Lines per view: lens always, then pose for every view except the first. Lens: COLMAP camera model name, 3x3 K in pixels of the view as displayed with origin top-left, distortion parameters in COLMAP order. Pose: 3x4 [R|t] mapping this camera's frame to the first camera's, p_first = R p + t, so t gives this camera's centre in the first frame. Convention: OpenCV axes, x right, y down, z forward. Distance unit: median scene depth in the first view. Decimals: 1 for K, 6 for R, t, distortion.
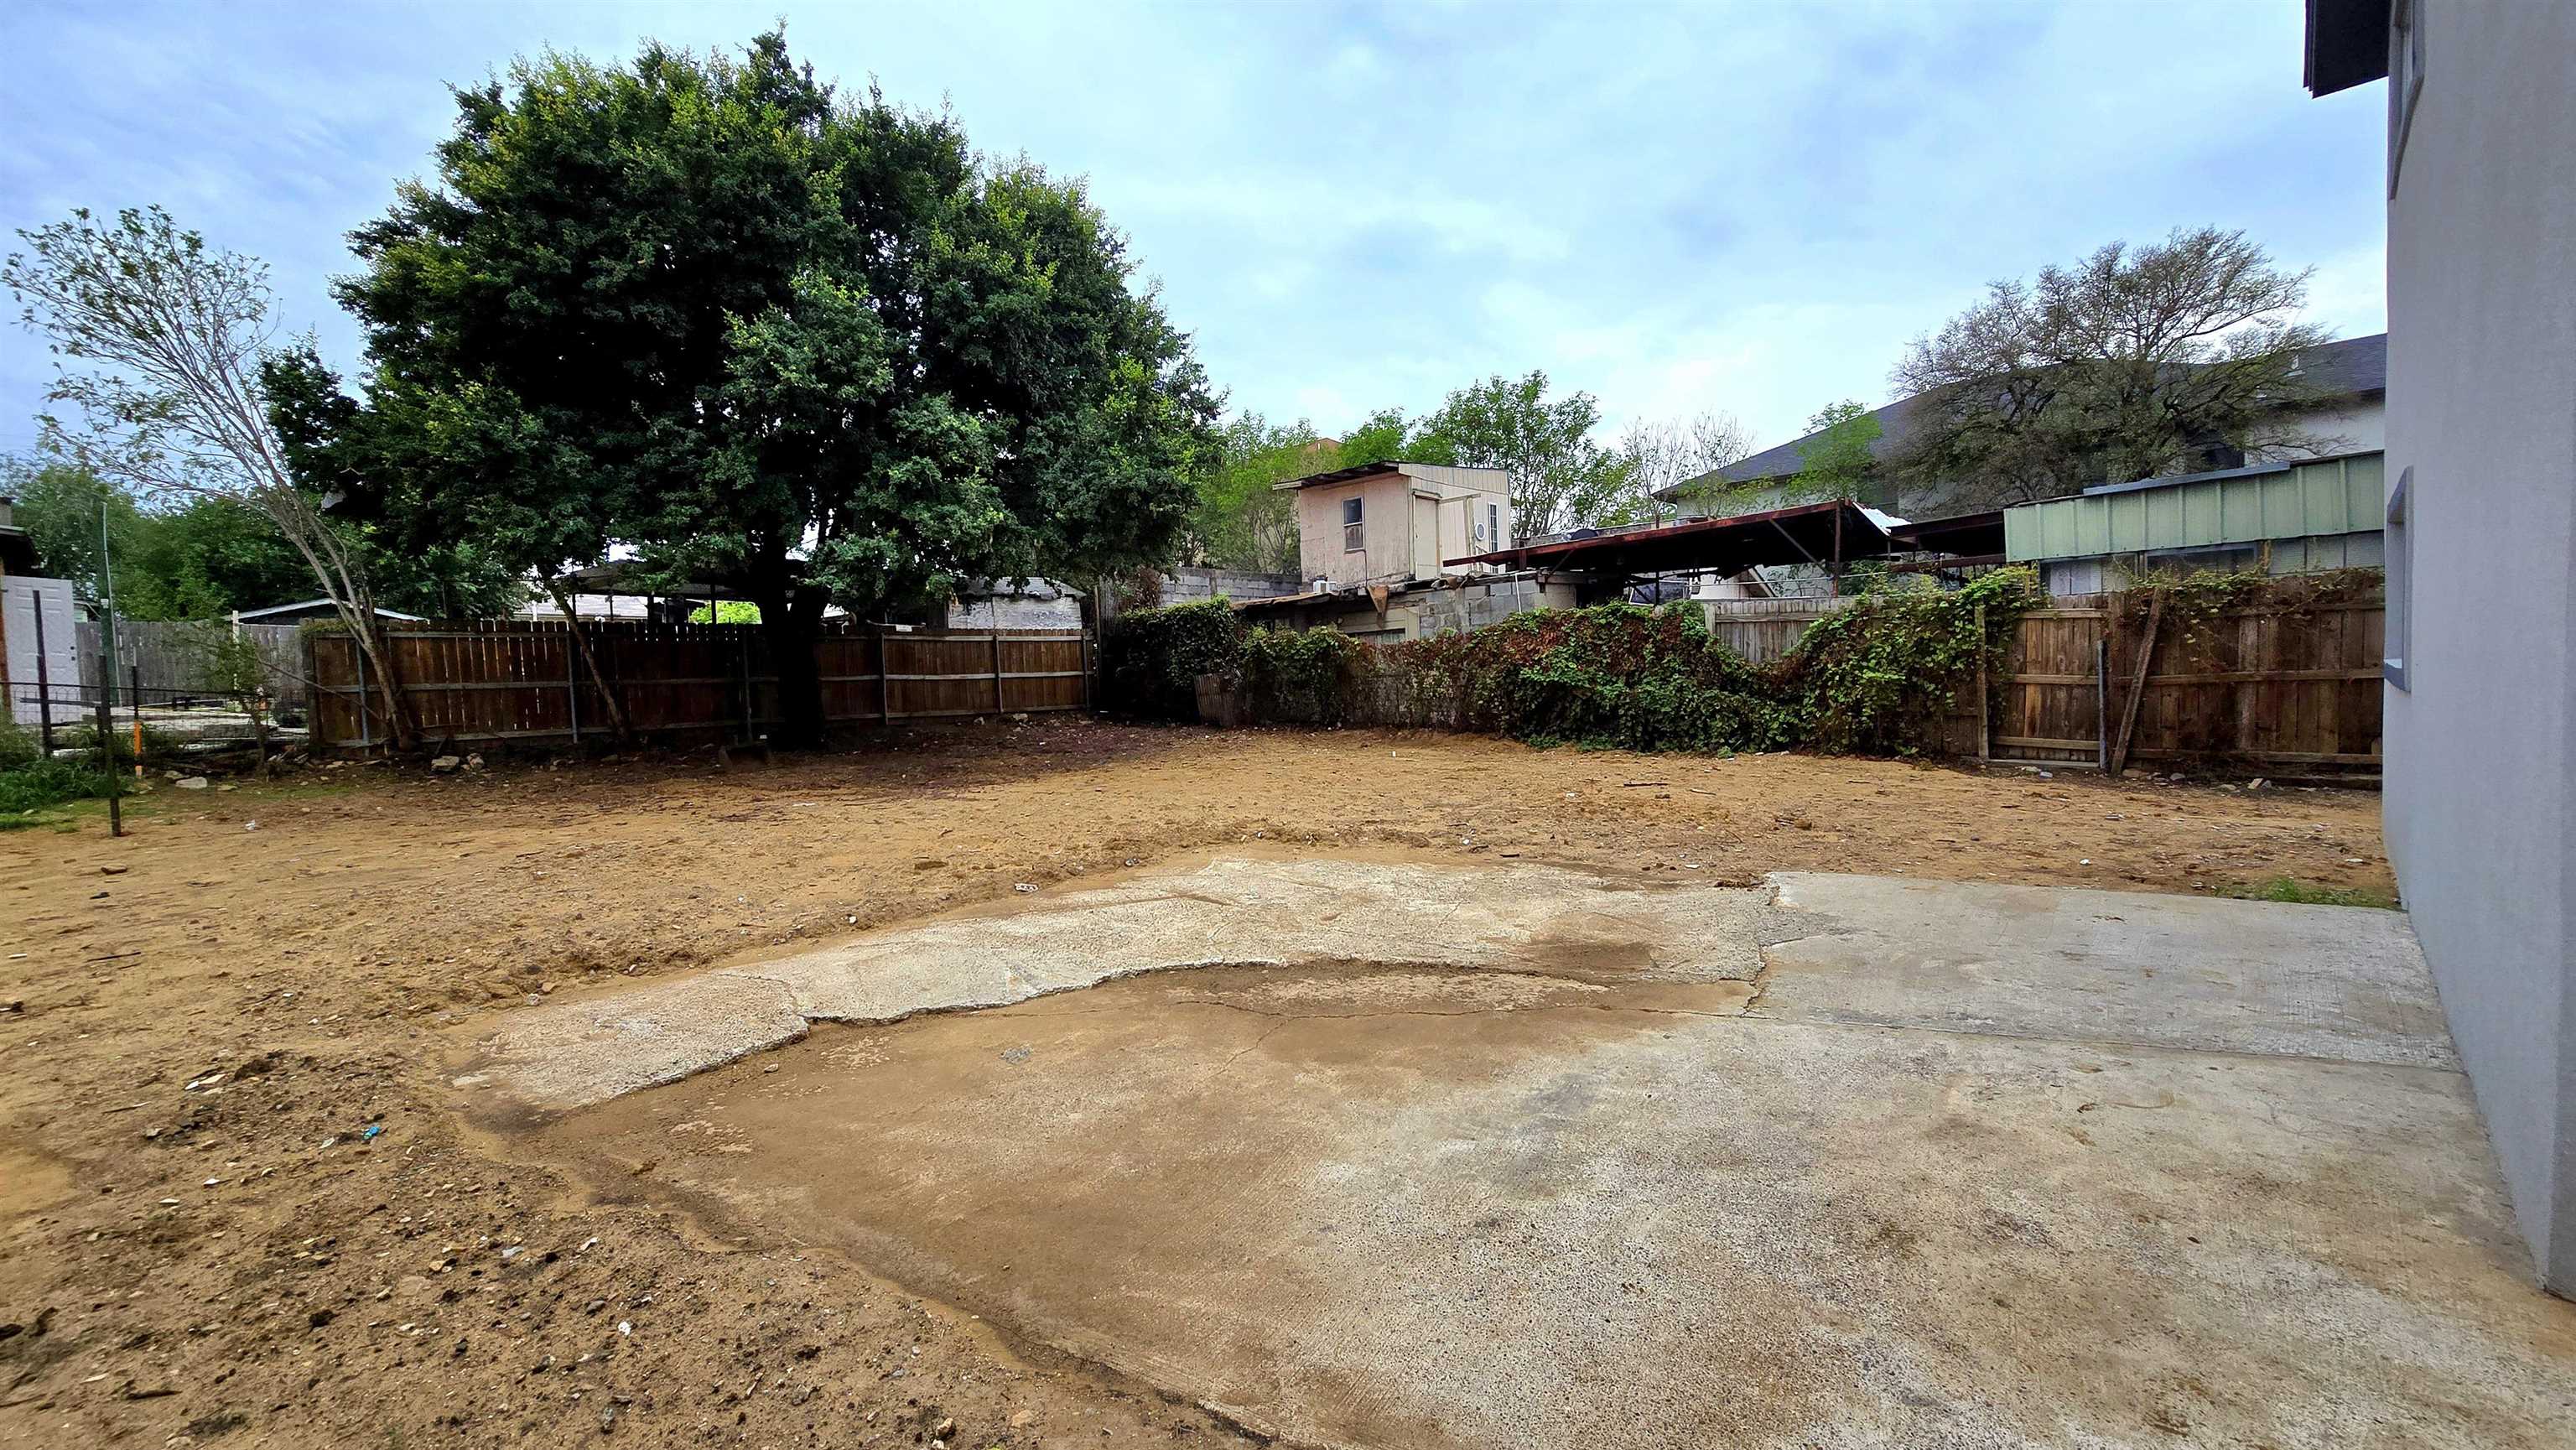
lens RADIAL K [[1068.4, 0, 1288.0], [0, 1068.4, 725.0], [0, 0, 1]] dist [0.010913, -0.000029]
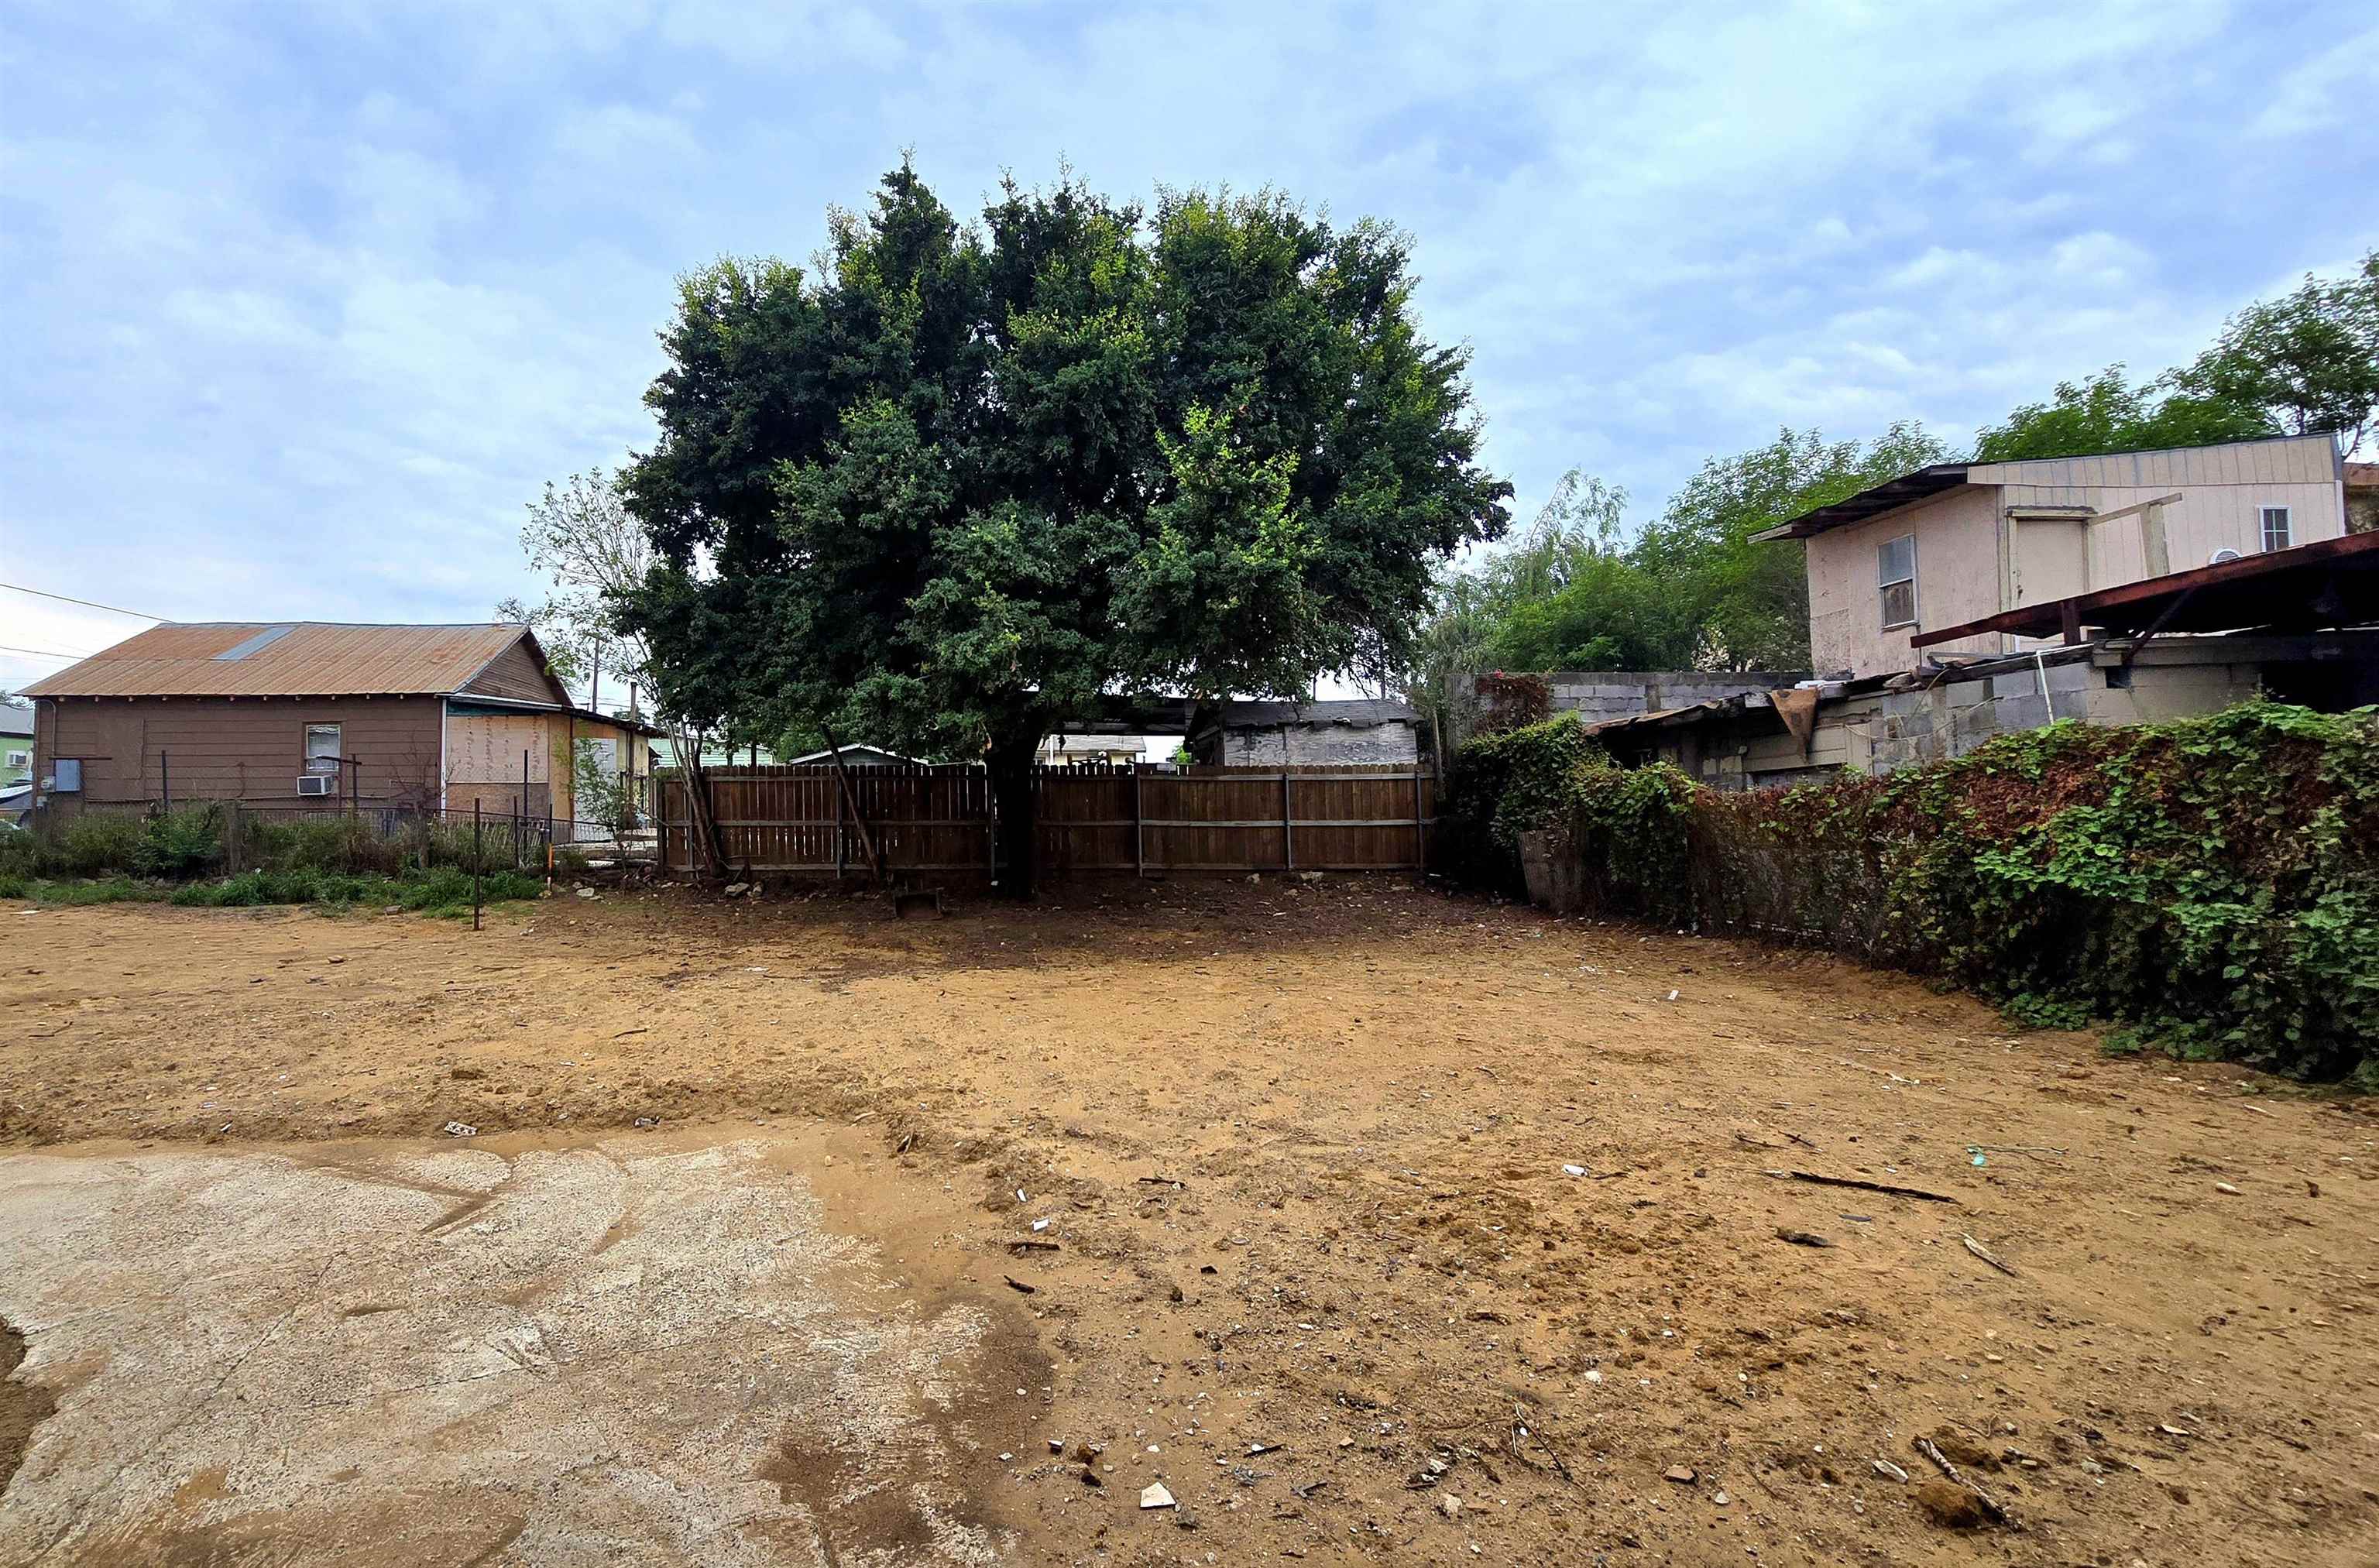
lens RADIAL K [[1132.1, 0, 1189.5], [0, 1132.1, 784.0], [0, 0, 1]] dist [-0.002333, -0.000112]
pose [[0.678294, 0.009967, -0.734723, 0.326349], [-0.051122, 0.998125, -0.033656, -0.044962], [0.733010, 0.060389, 0.677532, 0.374499]]
